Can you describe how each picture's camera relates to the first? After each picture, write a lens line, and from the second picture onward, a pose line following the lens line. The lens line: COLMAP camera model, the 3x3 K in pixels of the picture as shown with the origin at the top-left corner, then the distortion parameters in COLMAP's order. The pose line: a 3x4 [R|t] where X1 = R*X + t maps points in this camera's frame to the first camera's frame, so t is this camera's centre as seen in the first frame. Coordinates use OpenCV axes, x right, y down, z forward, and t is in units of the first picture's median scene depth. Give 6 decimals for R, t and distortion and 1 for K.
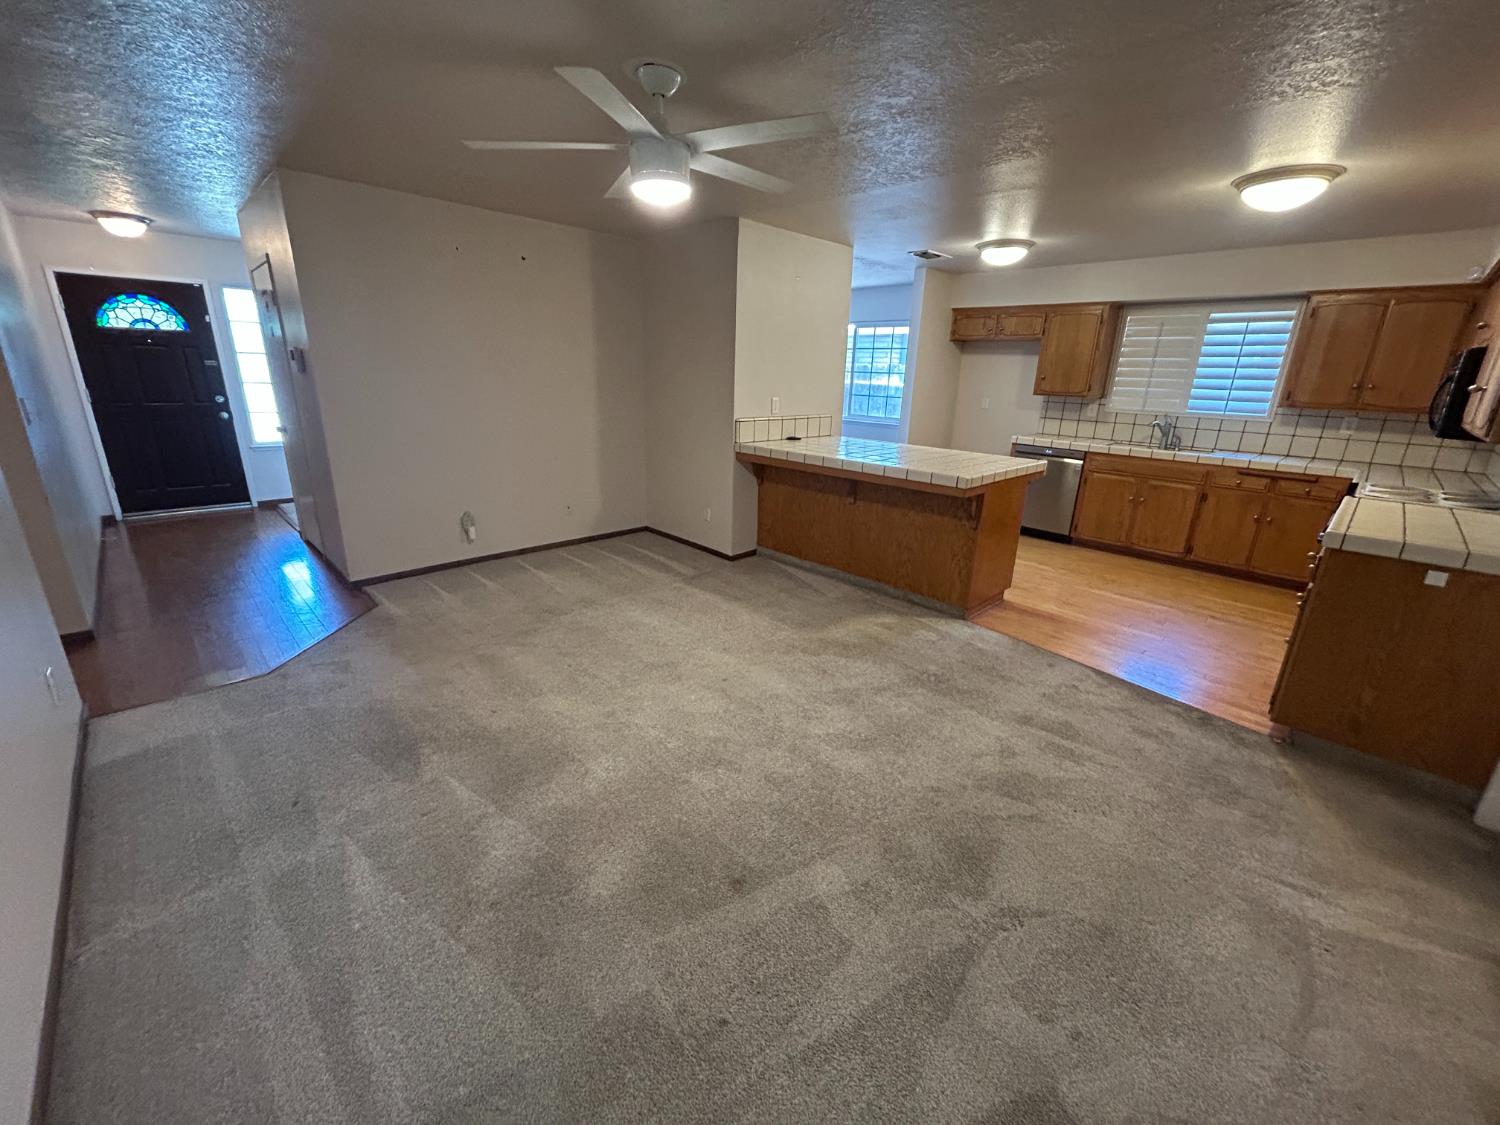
lens RADIAL K [[602.8, 0, 748.1], [0, 602.8, 568.4], [0, 0, 1]] dist [-0.000484, 0.000623]
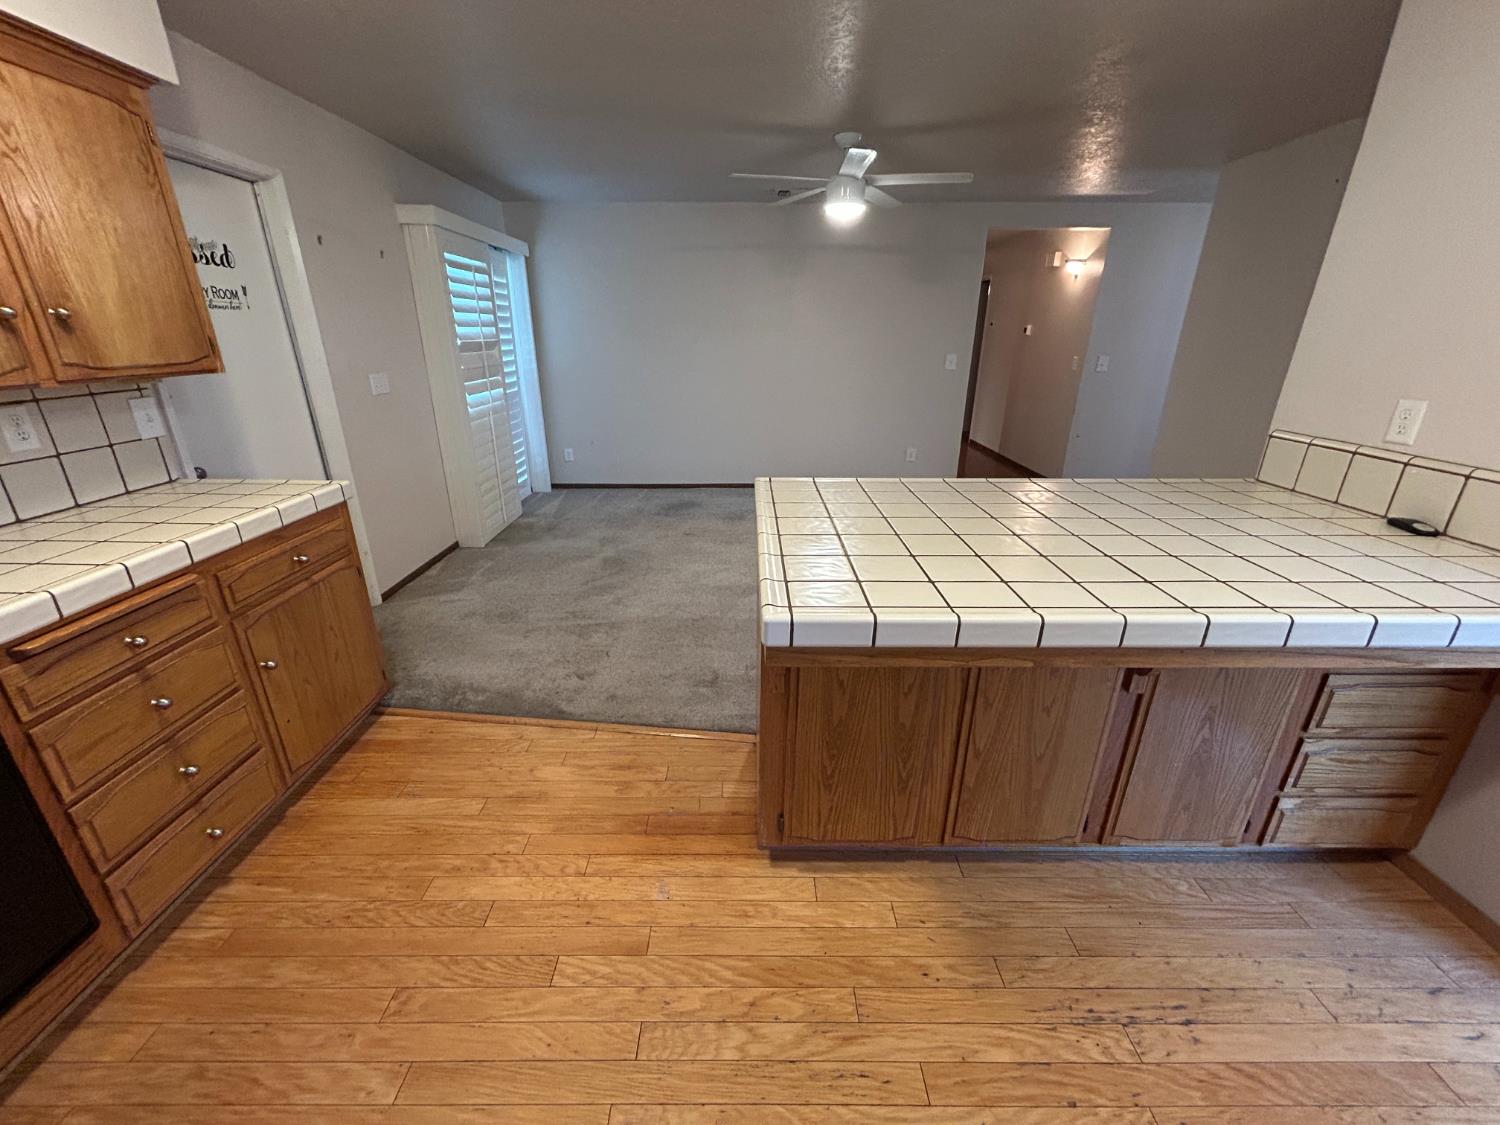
lens RADIAL K [[602.8, 0, 749.4], [0, 602.8, 561.4], [0, 0, 1]] dist [-0.000484, 0.000623]
pose [[-0.700590, 0.225059, -0.677143, 0.561687], [-0.245680, 0.814861, 0.525018, -0.282694], [0.669937, 0.534182, -0.515591, 0.923790]]
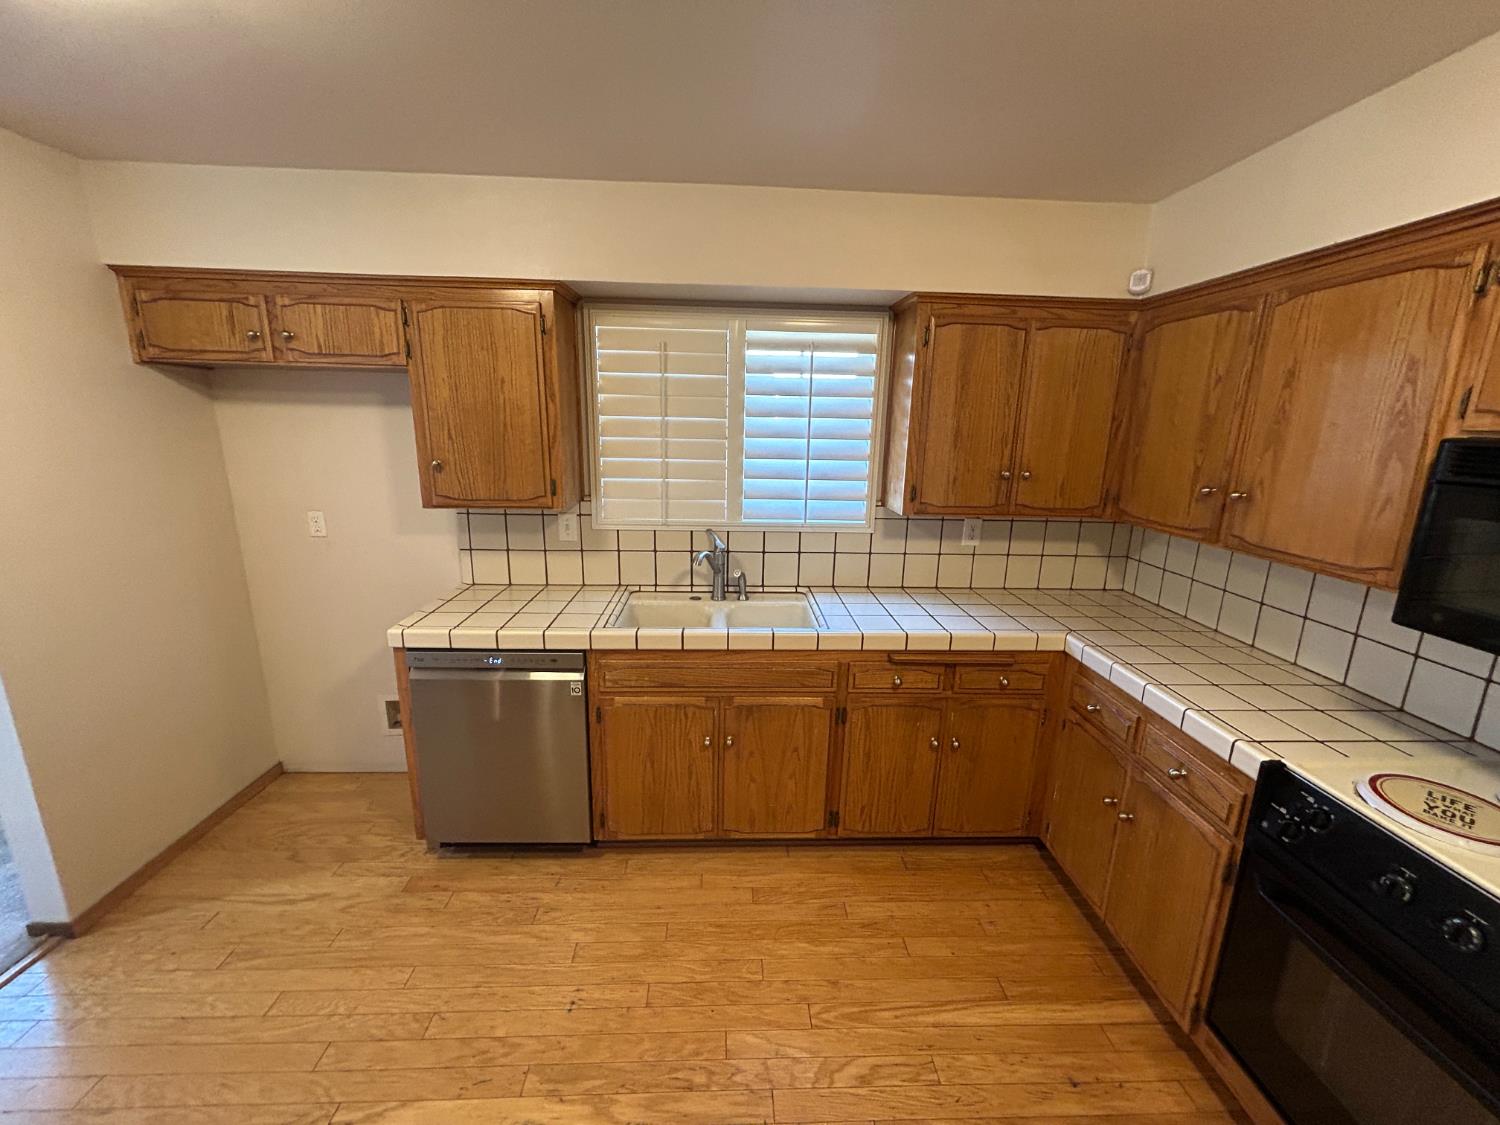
lens RADIAL K [[602.8, 0, 743.5], [0, 602.8, 559.7], [0, 0, 1]] dist [-0.000484, 0.000623]
pose [[0.673836, -0.180318, 0.716540, 0.380948], [0.229987, 0.972776, 0.028519, -0.255181], [-0.702176, 0.145578, 0.696962, 0.685003]]
